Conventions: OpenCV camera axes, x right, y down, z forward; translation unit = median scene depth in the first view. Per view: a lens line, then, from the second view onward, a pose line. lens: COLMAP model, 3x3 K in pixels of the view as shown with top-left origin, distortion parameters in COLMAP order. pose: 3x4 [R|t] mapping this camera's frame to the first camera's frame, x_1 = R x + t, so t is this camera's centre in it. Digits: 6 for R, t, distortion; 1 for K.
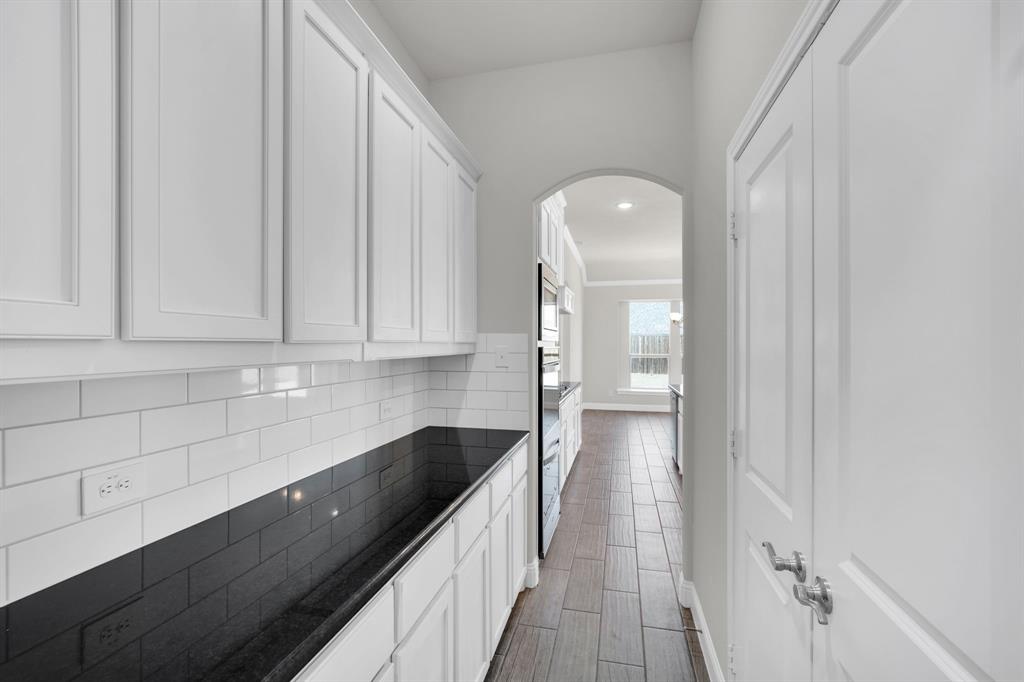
lens RADIAL K [[446.5, 0, 512.0], [0, 446.5, 341.0], [0, 0, 1]] dist [-0.006798, 0.000499]
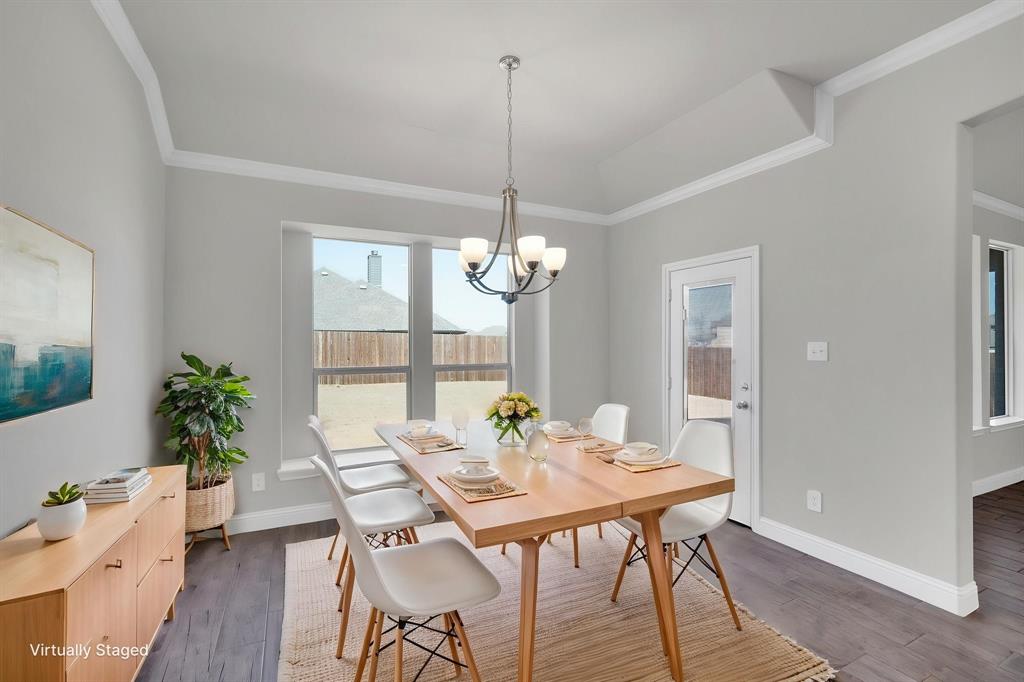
lens RADIAL K [[446.5, 0, 512.0], [0, 446.5, 341.0], [0, 0, 1]] dist [-0.006798, 0.000499]
pose [[0.765826, -0.004770, 0.643030, 0.068242], [0.003454, 0.999989, 0.003305, 0.002149], [-0.643038, -0.000311, 0.765834, 0.275884]]
